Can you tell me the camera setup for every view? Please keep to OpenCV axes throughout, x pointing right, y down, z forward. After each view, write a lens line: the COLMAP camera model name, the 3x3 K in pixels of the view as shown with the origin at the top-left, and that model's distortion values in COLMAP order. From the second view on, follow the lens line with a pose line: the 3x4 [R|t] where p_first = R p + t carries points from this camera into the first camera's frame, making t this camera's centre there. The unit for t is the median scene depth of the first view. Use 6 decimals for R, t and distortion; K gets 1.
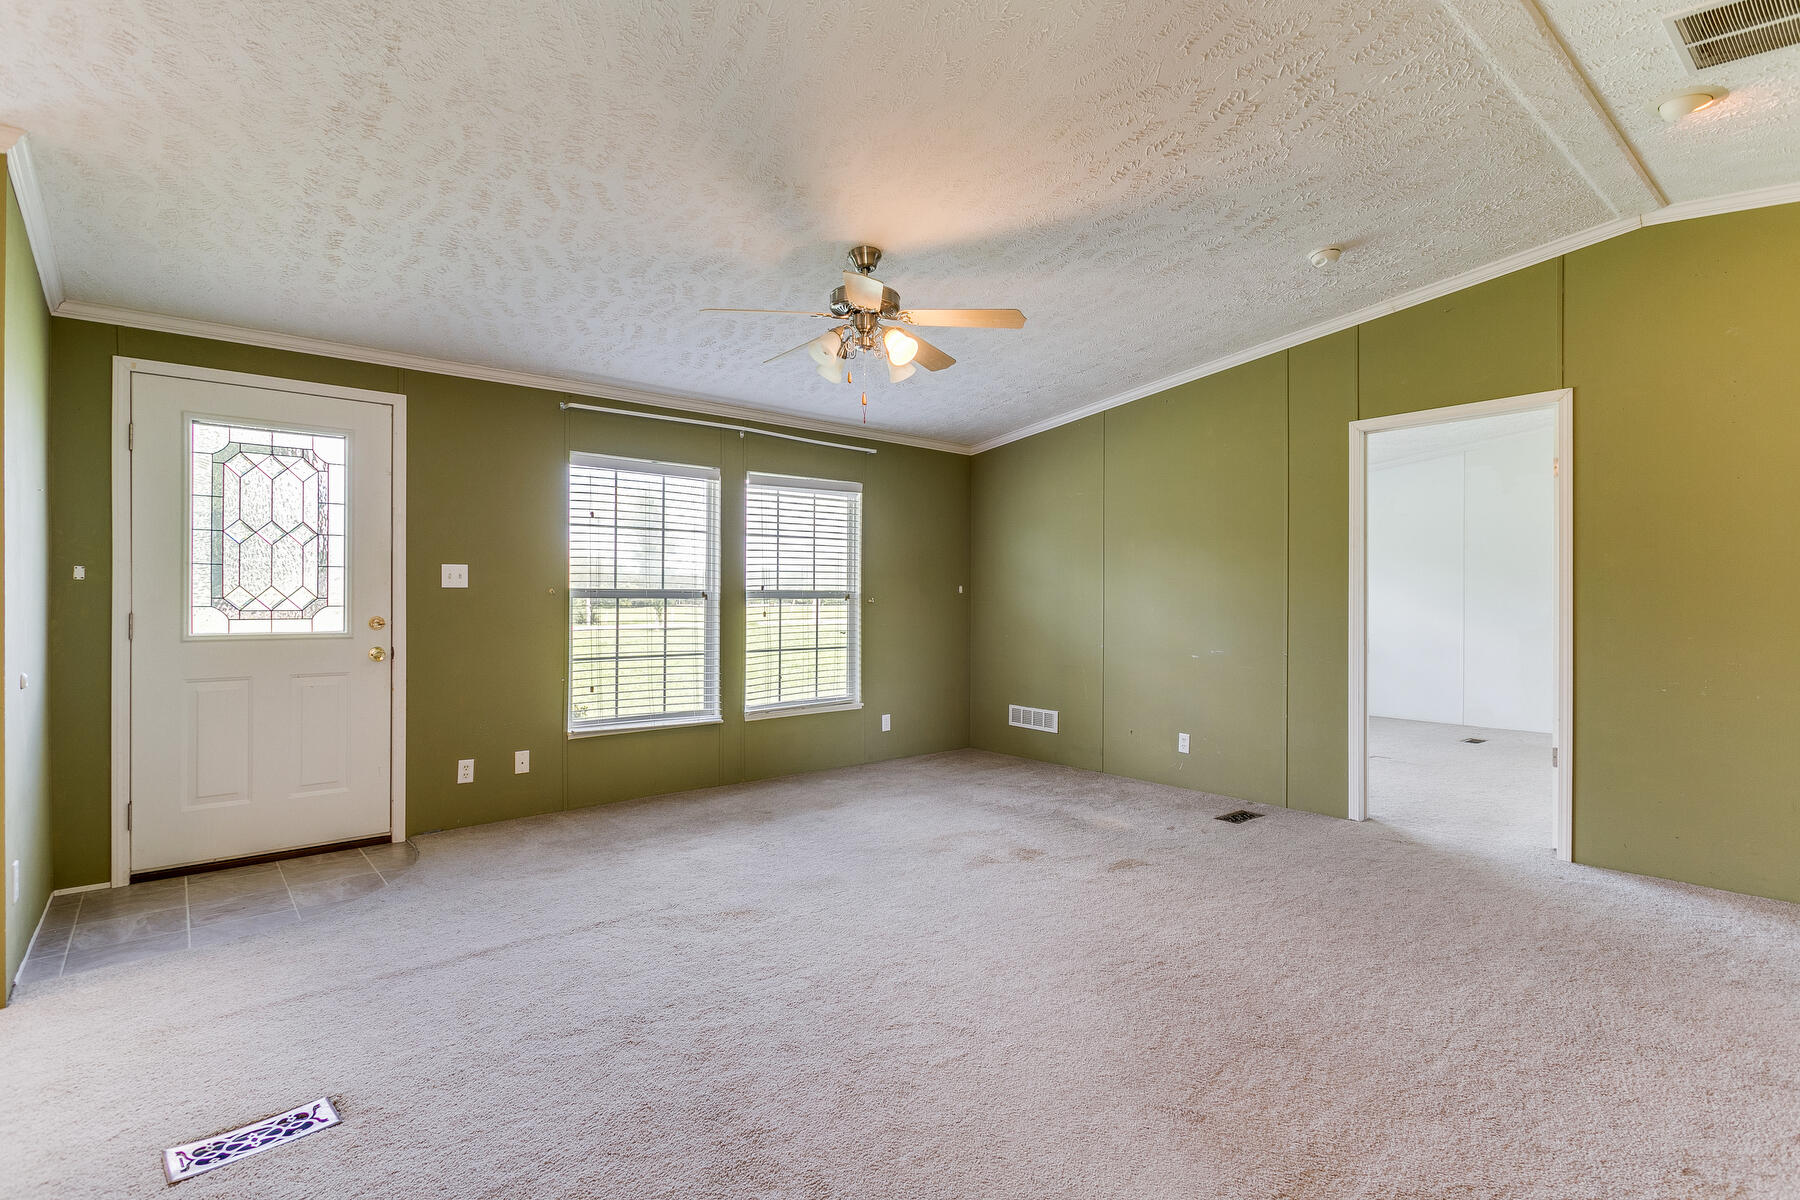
lens RADIAL K [[858.5, 0, 904.4], [0, 858.5, 599.0], [0, 0, 1]] dist [0.000171, 0.000313]
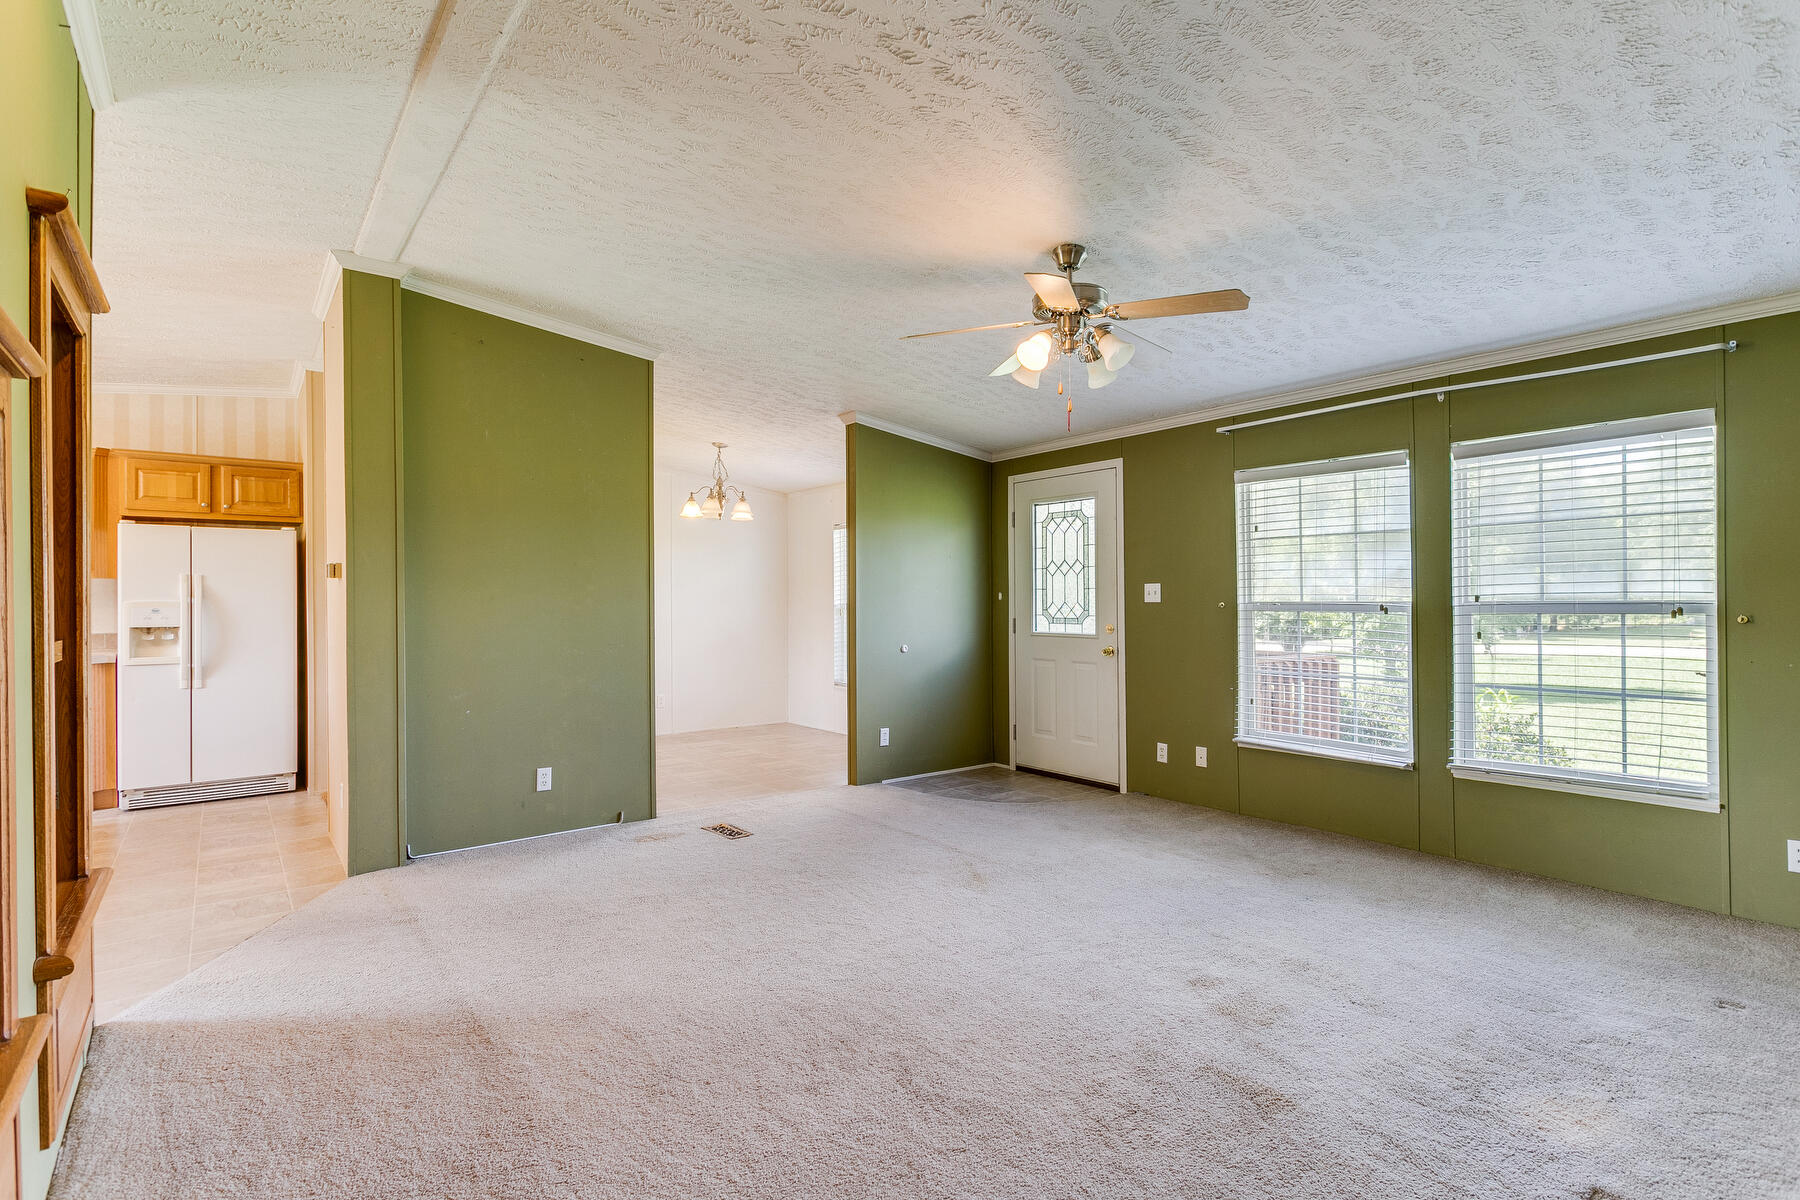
lens RADIAL K [[858.5, 0, 904.4], [0, 858.5, 599.0], [0, 0, 1]] dist [0.000171, 0.000313]
pose [[-0.037695, -0.003140, -0.999284, 0.783600], [0.003117, 0.999990, -0.003260, -0.016195], [0.999284, -0.003237, -0.037685, 0.738048]]
